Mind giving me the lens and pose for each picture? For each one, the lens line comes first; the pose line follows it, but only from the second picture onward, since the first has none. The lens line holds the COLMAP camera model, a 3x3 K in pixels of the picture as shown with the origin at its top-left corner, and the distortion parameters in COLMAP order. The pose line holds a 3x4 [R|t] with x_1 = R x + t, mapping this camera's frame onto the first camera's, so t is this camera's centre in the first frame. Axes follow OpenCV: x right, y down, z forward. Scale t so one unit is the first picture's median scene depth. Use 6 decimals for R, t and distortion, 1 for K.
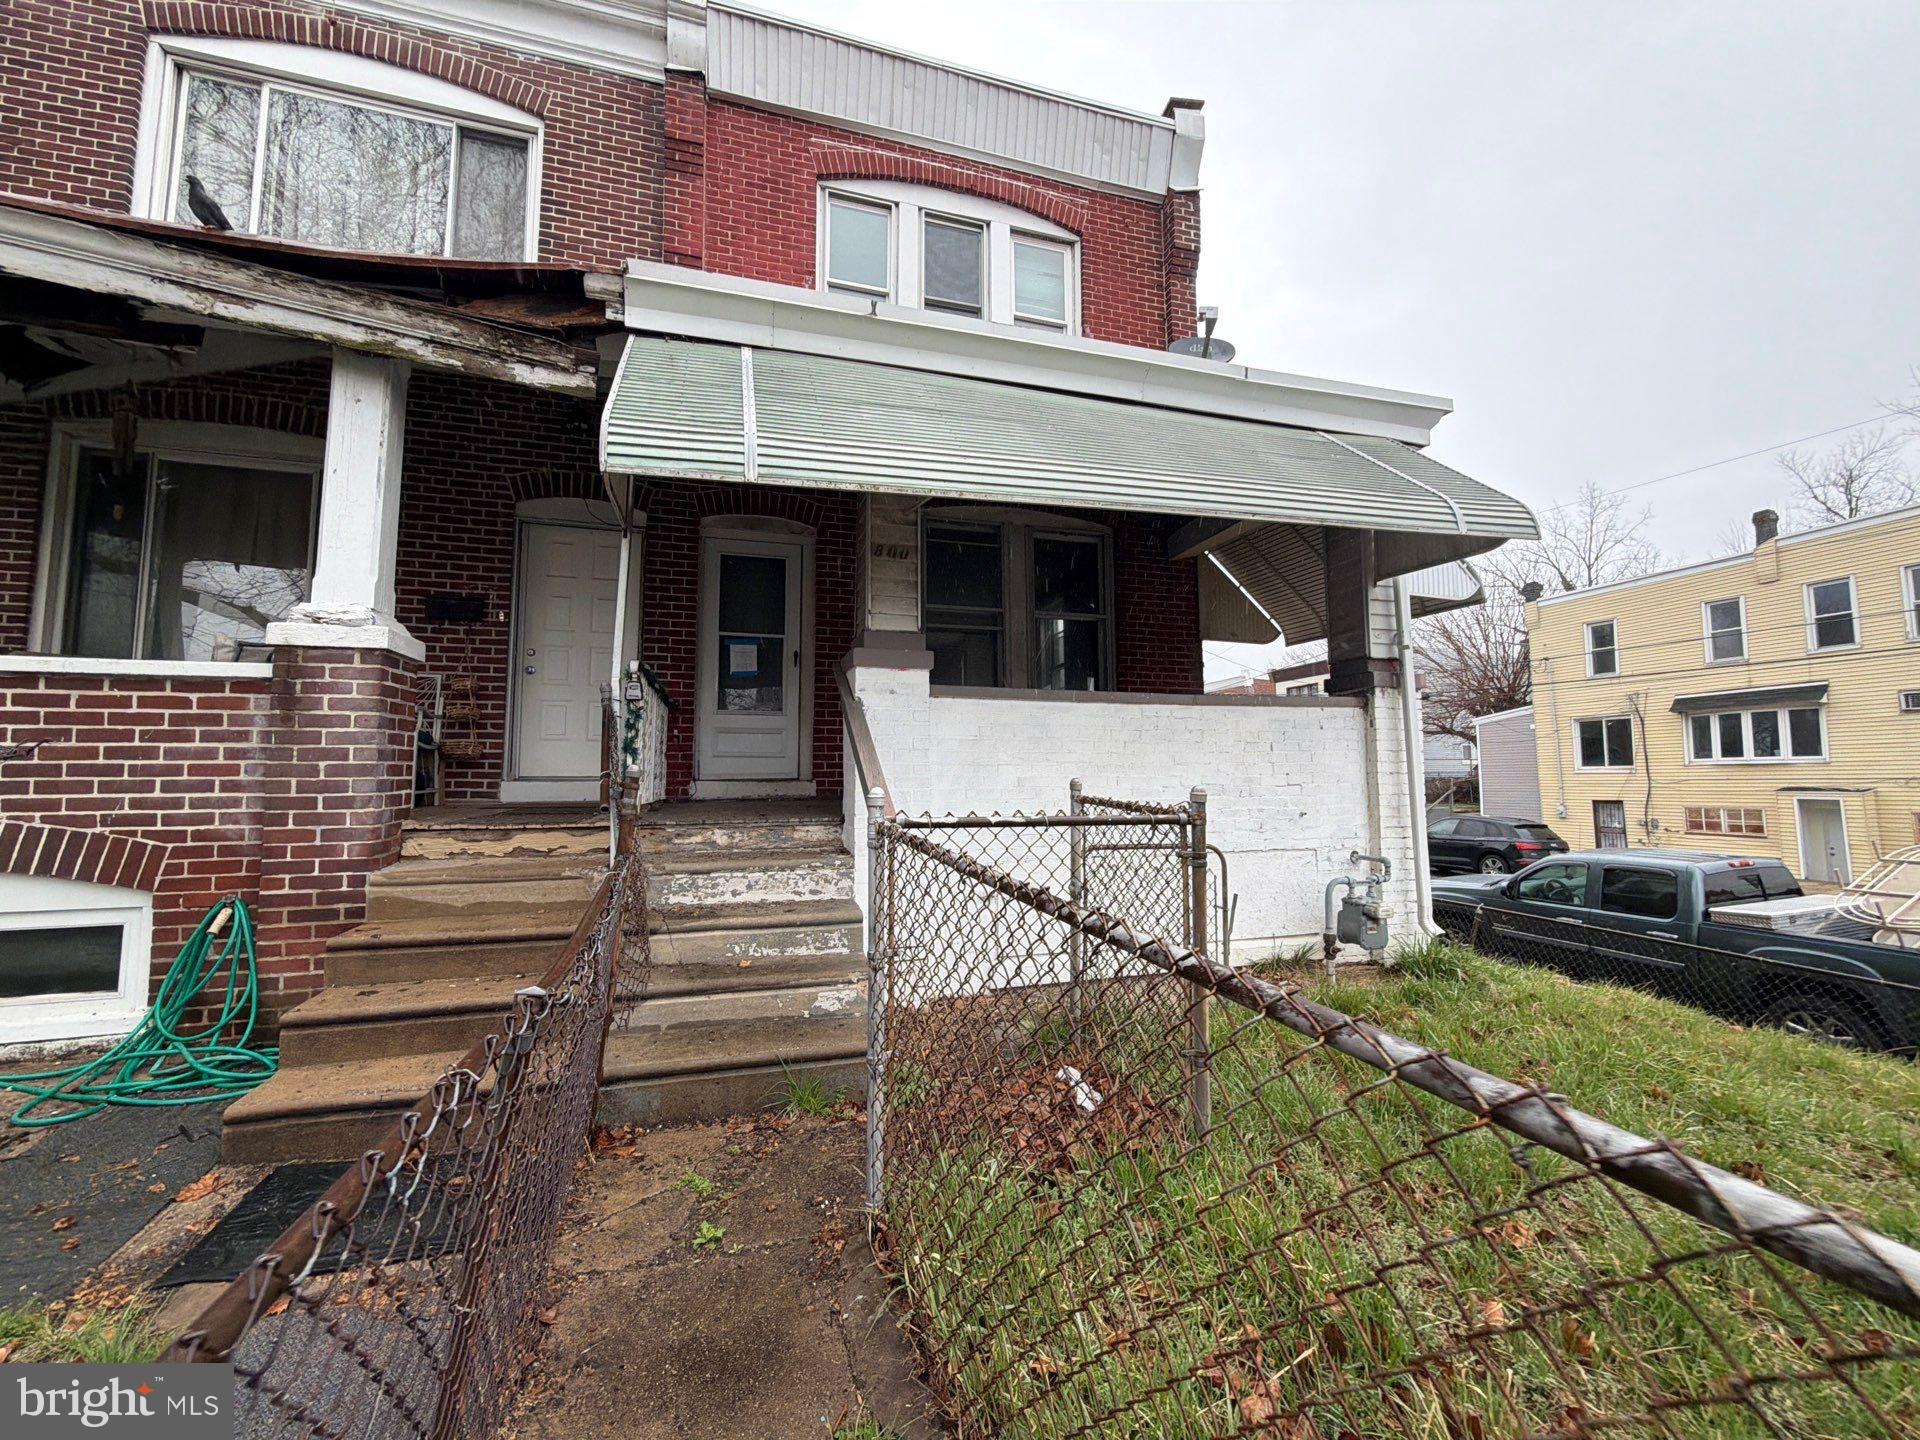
lens RADIAL K [[762.0, 0, 956.9], [0, 762.0, 717.7], [0, 0, 1]] dist [-0.002229, -0.000843]
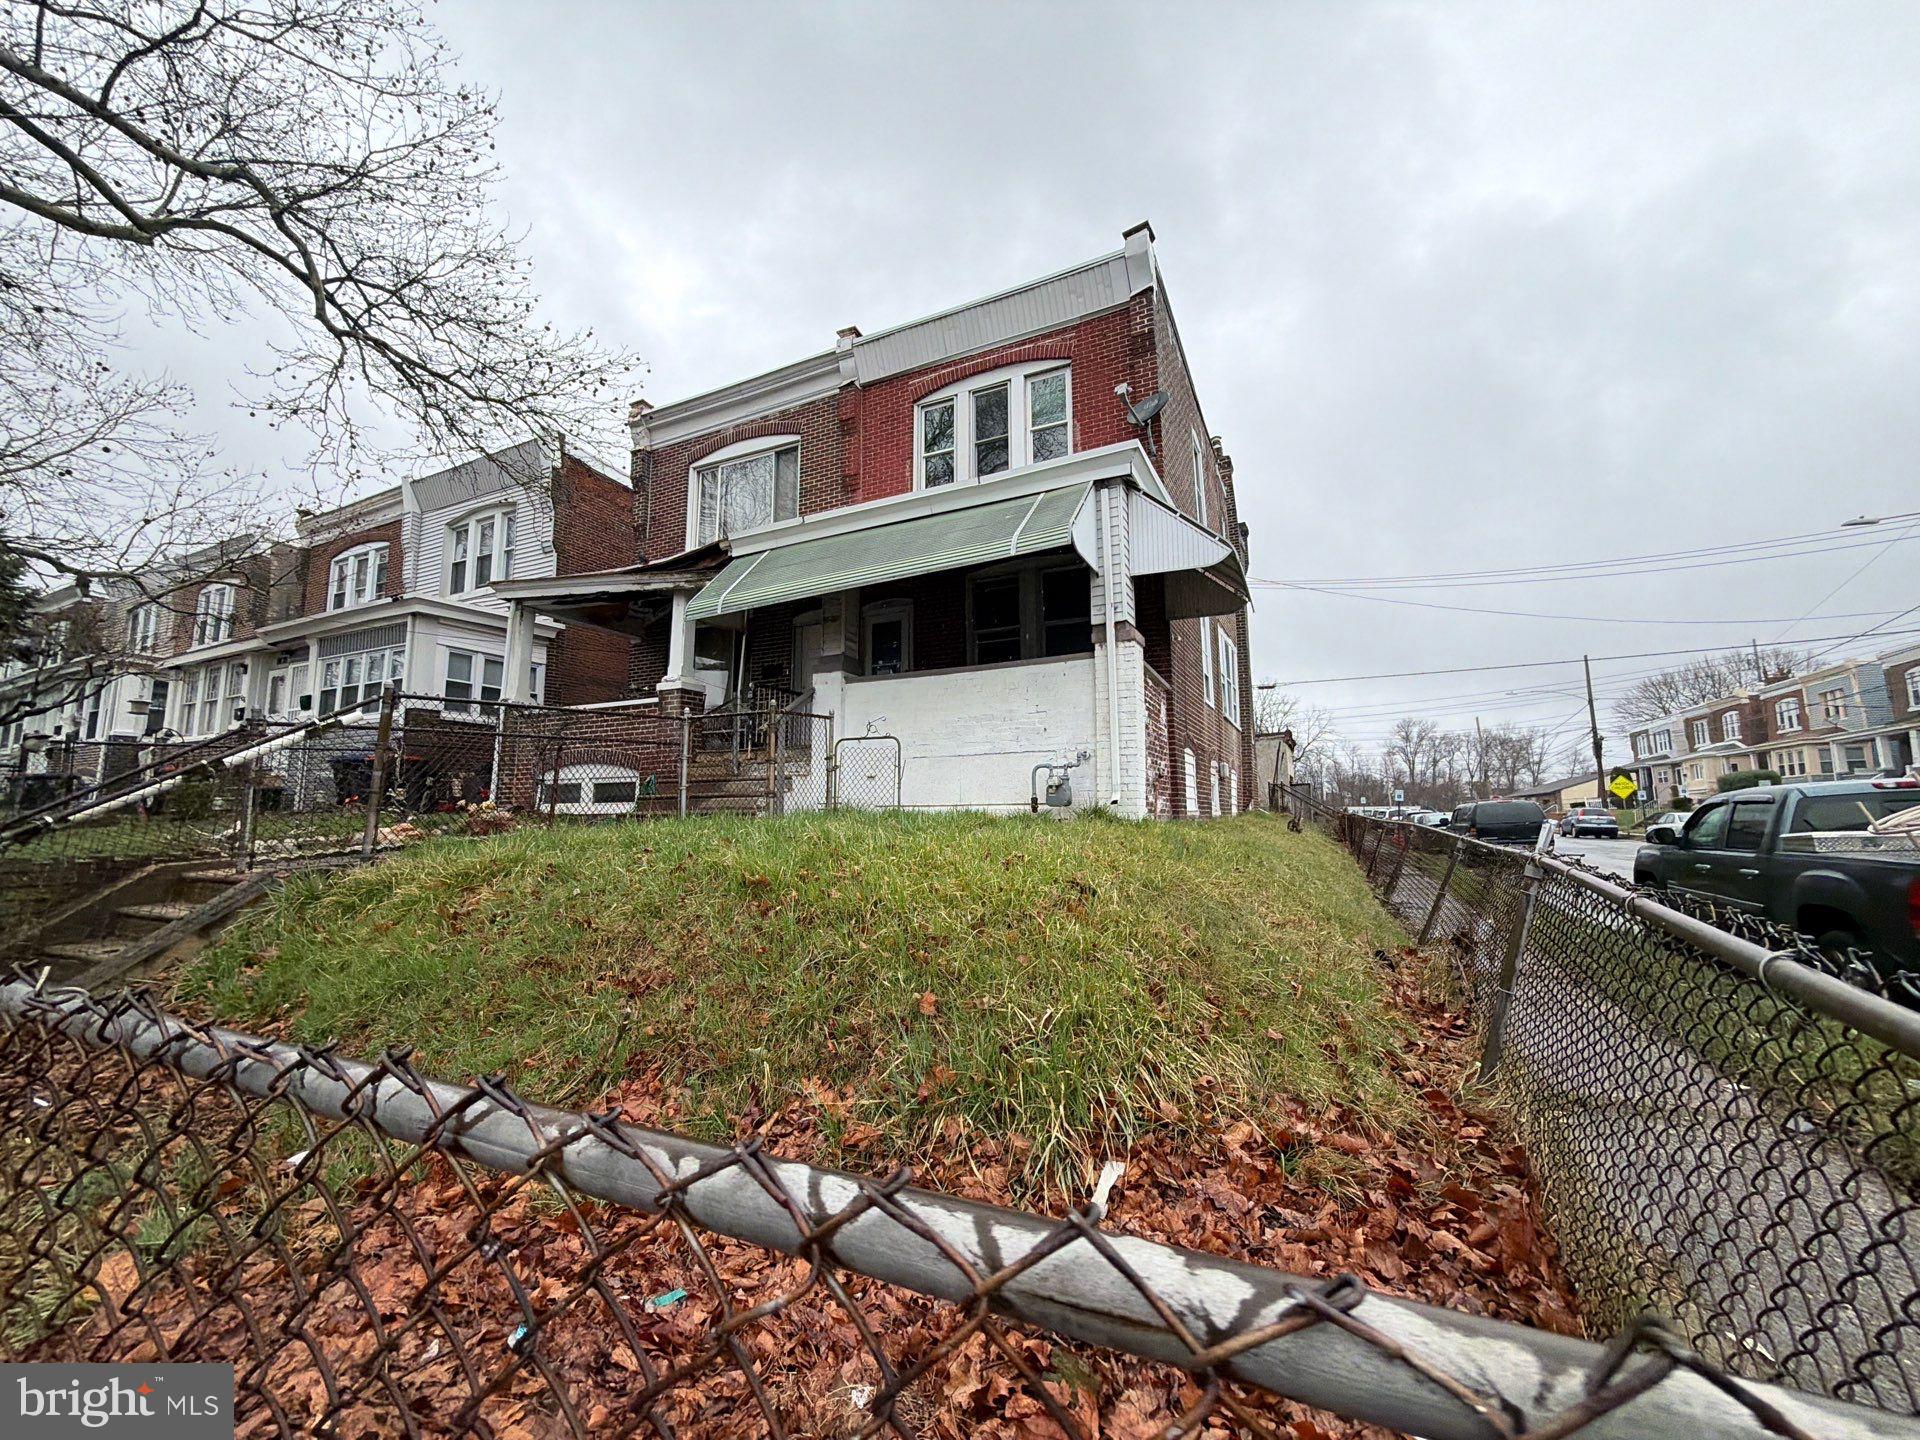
lens RADIAL K [[762.0, 0, 956.9], [0, 762.0, 717.7], [0, 0, 1]] dist [-0.002229, -0.000843]
pose [[0.733202, -0.089267, -0.674126, 1.362241], [0.058638, 0.995953, -0.068106, 0.195457], [0.677478, 0.010406, 0.735469, -0.301674]]
